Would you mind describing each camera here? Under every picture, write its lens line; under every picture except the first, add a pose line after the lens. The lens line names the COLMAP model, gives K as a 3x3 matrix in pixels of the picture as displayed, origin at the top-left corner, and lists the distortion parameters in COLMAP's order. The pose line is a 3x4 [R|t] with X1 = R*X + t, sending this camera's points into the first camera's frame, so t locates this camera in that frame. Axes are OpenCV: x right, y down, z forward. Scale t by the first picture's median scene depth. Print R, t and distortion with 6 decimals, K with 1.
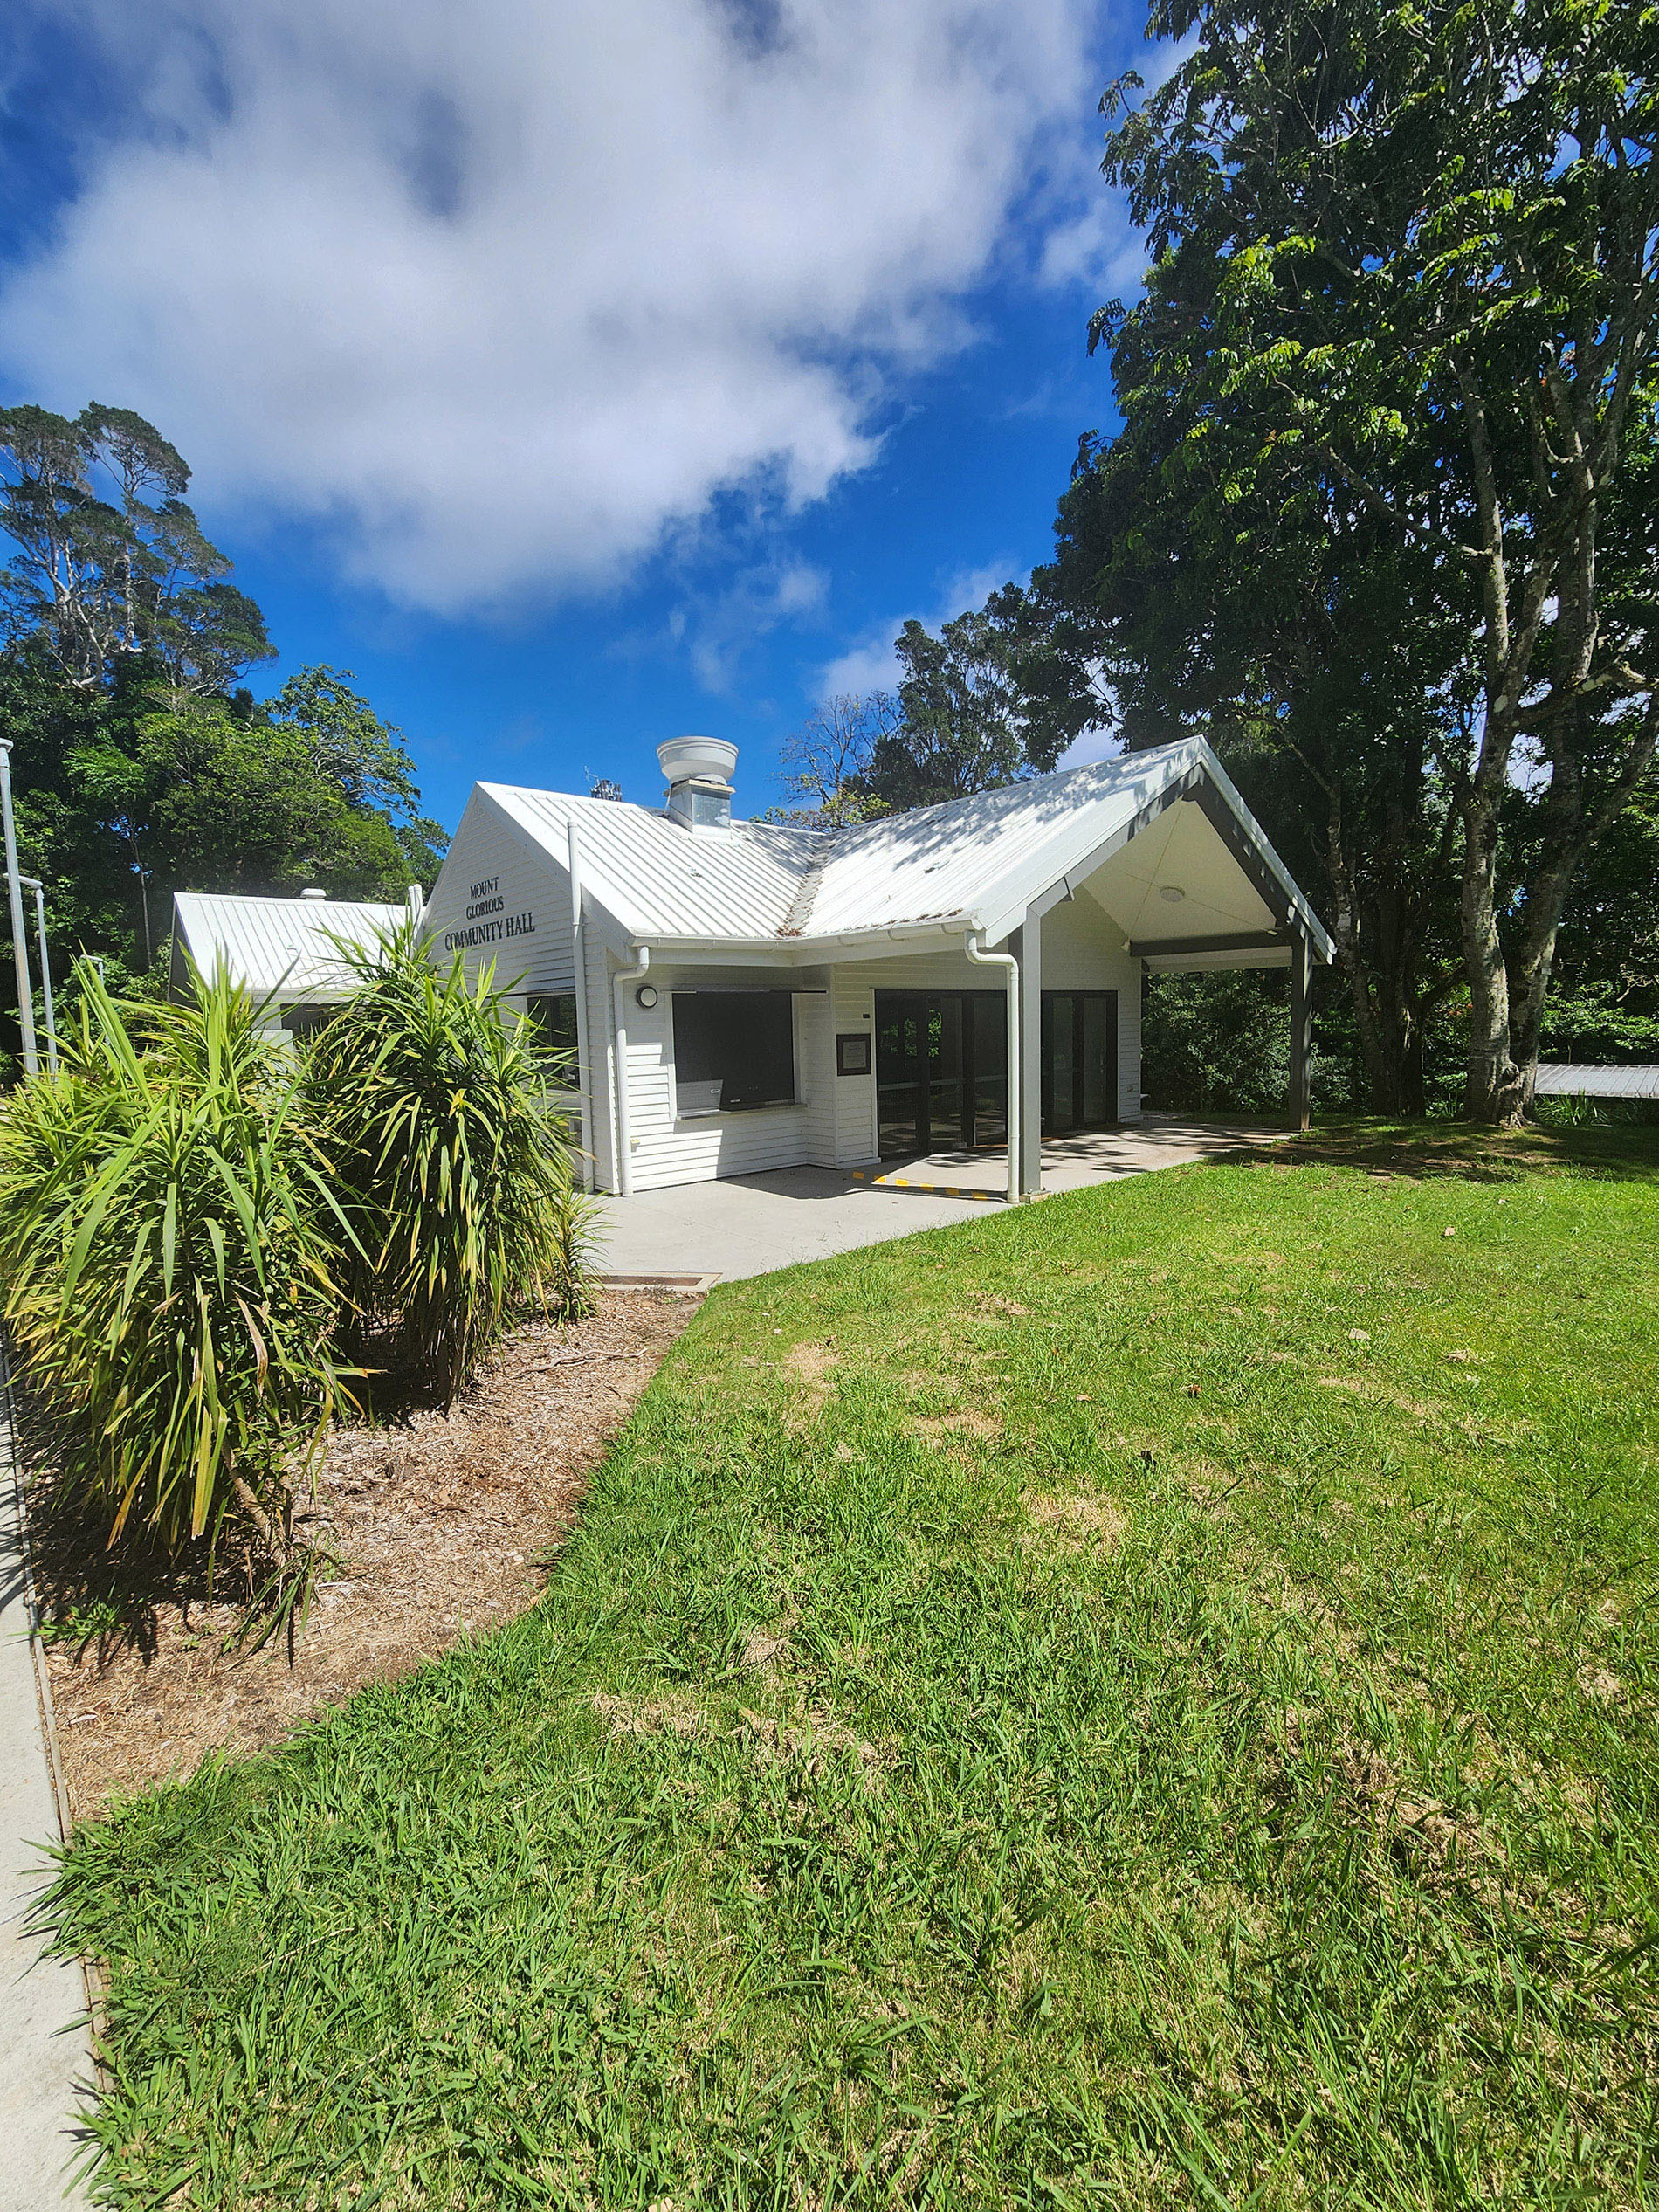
lens RADIAL K [[904.4, 0, 833.3], [0, 904.4, 1092.7], [0, 0, 1]] dist [-0.000174, -0.002920]
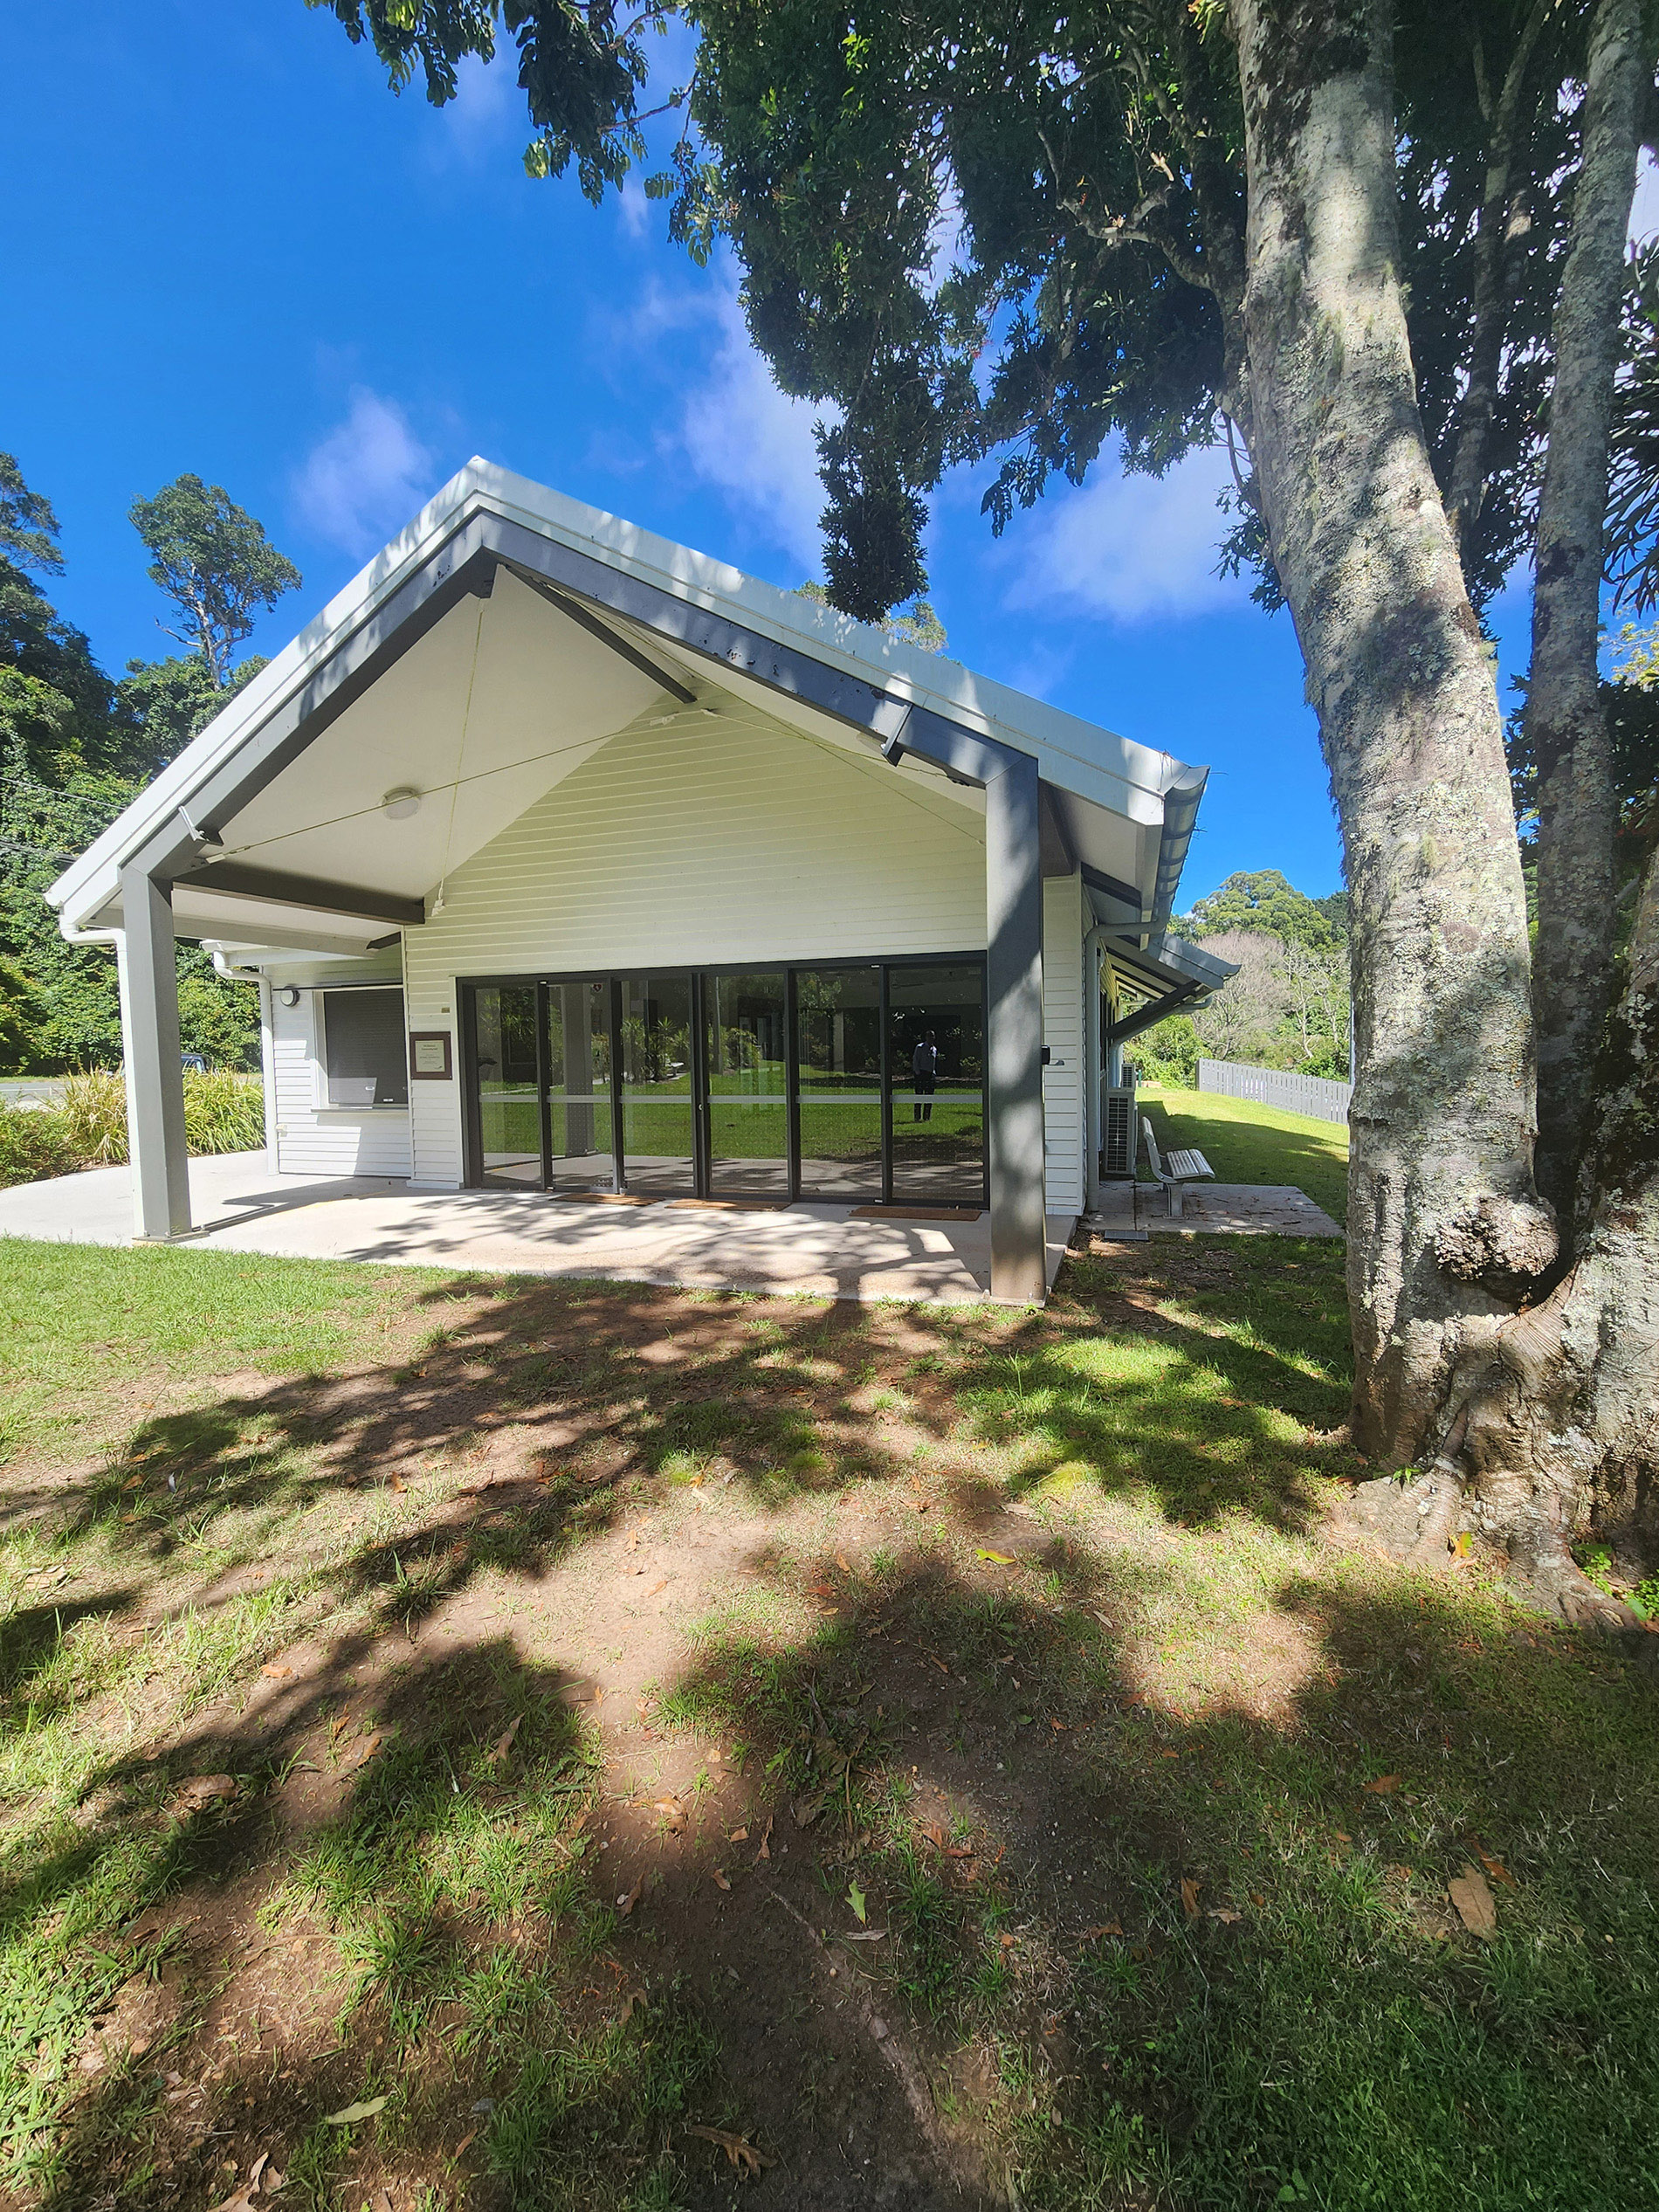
lens RADIAL K [[904.4, 0, 833.3], [0, 904.4, 1092.7], [0, 0, 1]] dist [-0.000174, -0.002920]
pose [[0.492300, 0.057044, -0.868554, 0.993631], [-0.069719, 0.997228, 0.025977, -0.058563], [0.867629, 0.047766, 0.494913, 0.951818]]
